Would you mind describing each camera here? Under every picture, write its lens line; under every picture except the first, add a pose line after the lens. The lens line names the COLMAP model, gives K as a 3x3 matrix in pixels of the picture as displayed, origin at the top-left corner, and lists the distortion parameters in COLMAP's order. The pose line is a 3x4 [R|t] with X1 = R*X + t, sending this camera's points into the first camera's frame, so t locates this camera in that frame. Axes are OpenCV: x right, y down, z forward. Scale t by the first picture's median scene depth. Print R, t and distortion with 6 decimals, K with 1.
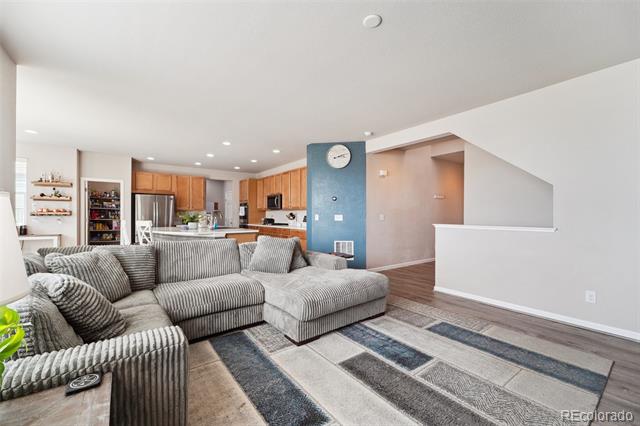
lens RADIAL K [[265.5, 0, 322.5], [0, 265.5, 212.6], [0, 0, 1]] dist [0.003760, -0.002498]
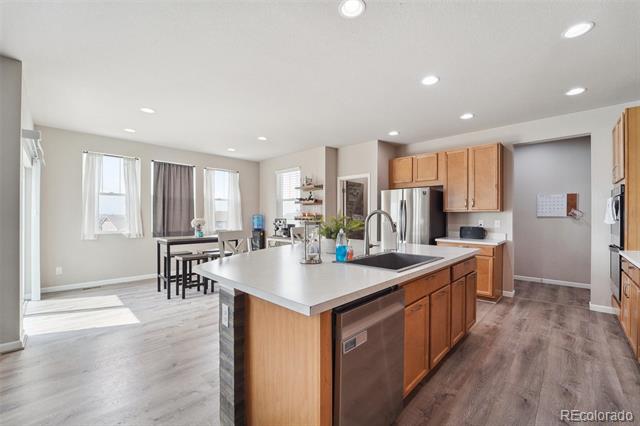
lens RADIAL K [[265.5, 0, 318.7], [0, 265.5, 217.0], [0, 0, 1]] dist [0.003760, -0.002498]
pose [[0.159583, 0.003000, -0.987180, -0.031221], [0.004360, 0.999983, 0.003743, -0.003624], [0.987175, -0.004902, 0.159567, 0.845886]]
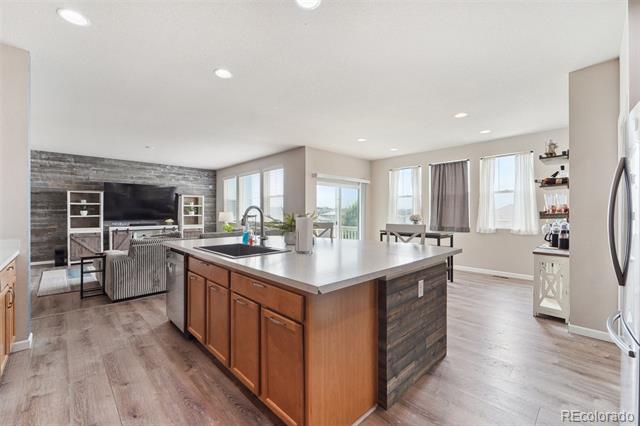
lens RADIAL K [[265.5, 0, 321.8], [0, 265.5, 213.9], [0, 0, 1]] dist [0.003760, -0.002498]
pose [[-0.991728, -0.001785, -0.128346, -0.450135], [-0.001407, 0.999994, -0.003032, 0.005047], [0.128351, -0.002827, -0.991725, 1.425728]]
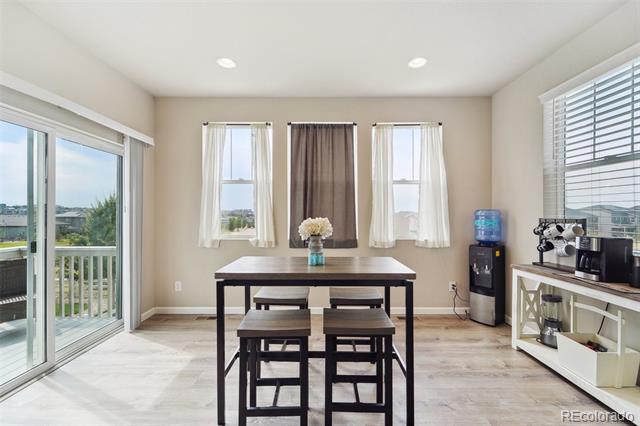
lens RADIAL K [[265.5, 0, 320.8], [0, 265.5, 213.4], [0, 0, 1]] dist [0.003760, -0.002498]
pose [[-0.598376, -0.006306, -0.801191, -0.606418], [0.003479, 0.999939, -0.010469, 0.000357], [0.801208, -0.009052, -0.598318, 0.818526]]
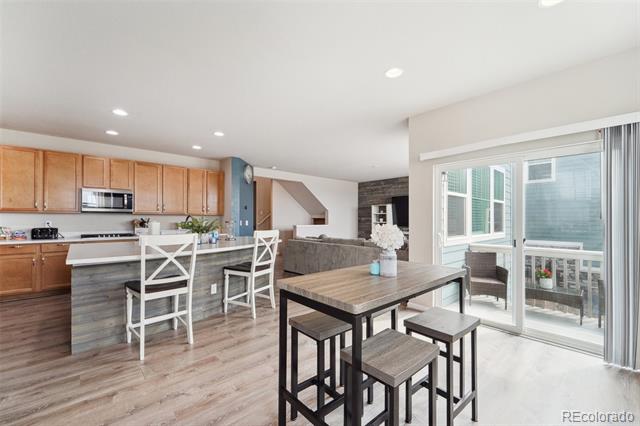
lens RADIAL K [[265.5, 0, 317.5], [0, 265.5, 218.0], [0, 0, 1]] dist [0.003760, -0.002498]
pose [[-0.091869, 0.004502, 0.995761, -1.123790], [-0.009331, 0.999942, -0.005382, -0.000954], [-0.995727, -0.009786, -0.091821, 0.723256]]
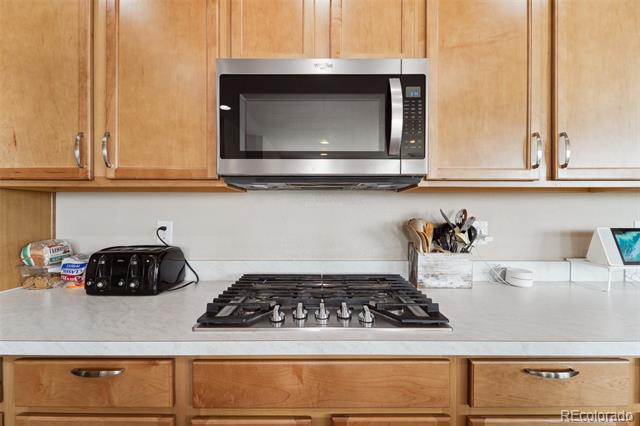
lens RADIAL K [[265.5, 0, 320.3], [0, 265.5, 212.5], [0, 0, 1]] dist [0.003760, -0.002498]
pose [[0.595331, -0.001890, 0.803478, -0.370579], [-0.004489, 0.999974, 0.005678, 0.001730], [-0.803468, -0.006987, 0.595307, 1.201244]]
